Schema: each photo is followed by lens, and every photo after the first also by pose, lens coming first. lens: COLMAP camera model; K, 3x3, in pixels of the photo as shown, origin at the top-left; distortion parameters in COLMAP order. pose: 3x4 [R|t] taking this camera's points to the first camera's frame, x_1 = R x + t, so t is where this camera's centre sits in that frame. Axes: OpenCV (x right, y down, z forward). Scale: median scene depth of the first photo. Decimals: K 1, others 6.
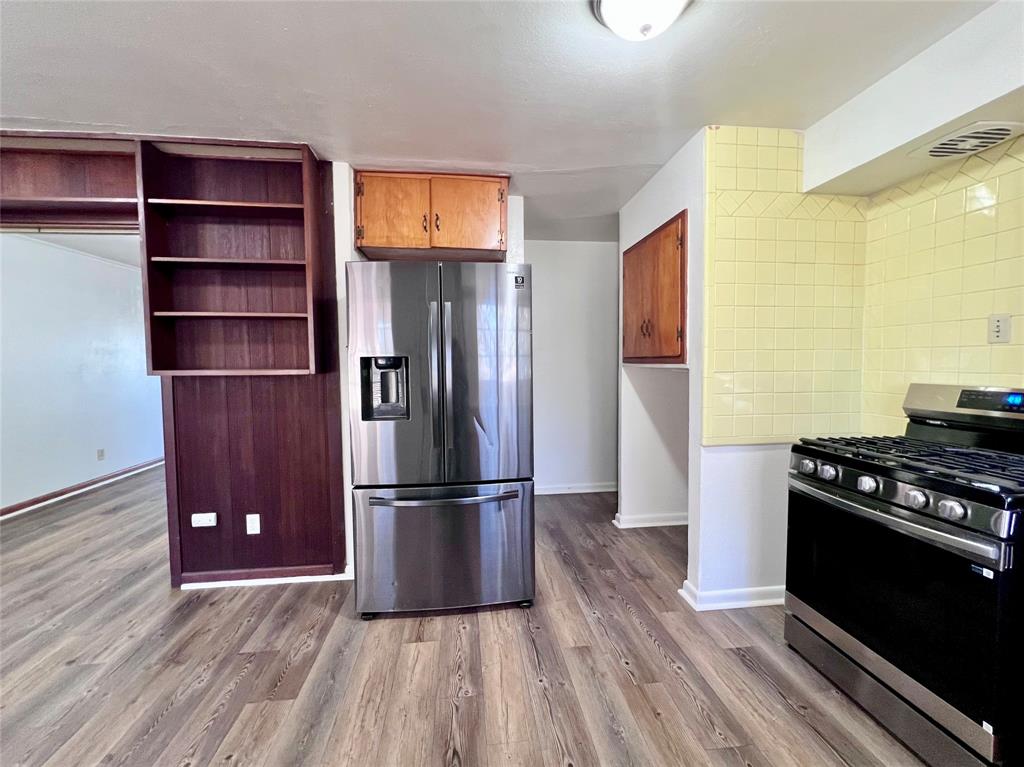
lens RADIAL K [[411.2, 0, 510.9], [0, 411.2, 382.2], [0, 0, 1]] dist [-0.010986, 0.003555]
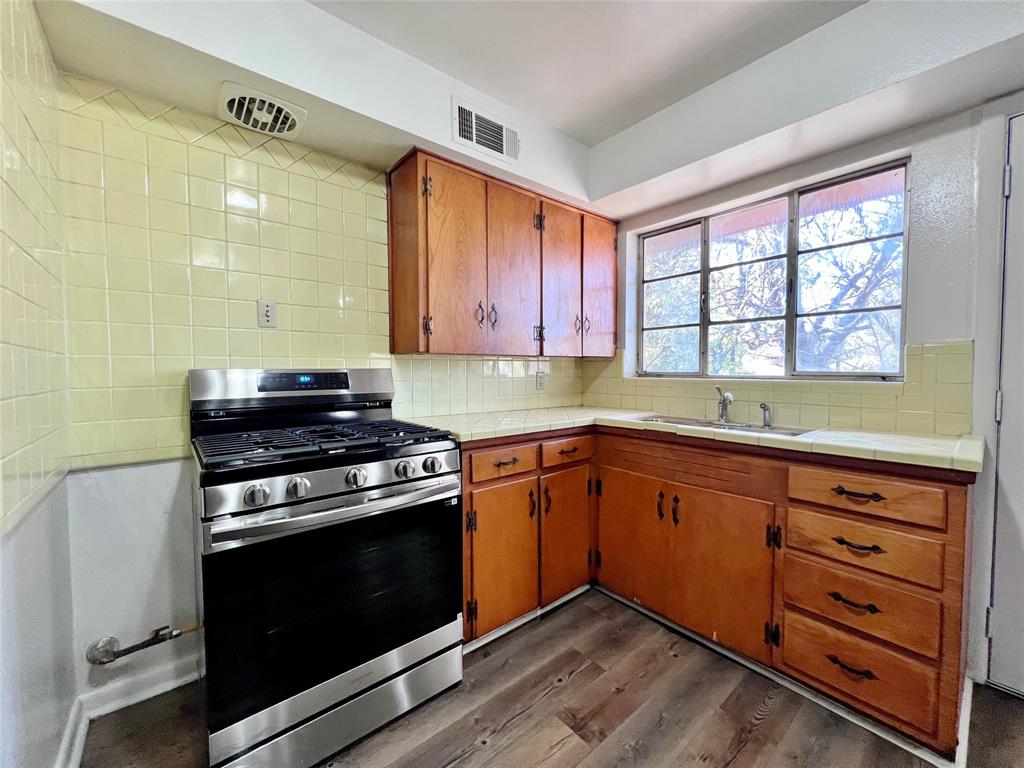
lens RADIAL K [[411.2, 0, 510.9], [0, 411.2, 382.7], [0, 0, 1]] dist [-0.010986, 0.003555]
pose [[-0.543124, -0.016554, 0.839489, -0.012187], [0.053102, 0.997127, 0.054018, 0.016515], [-0.837971, 0.073917, -0.540685, 0.833029]]
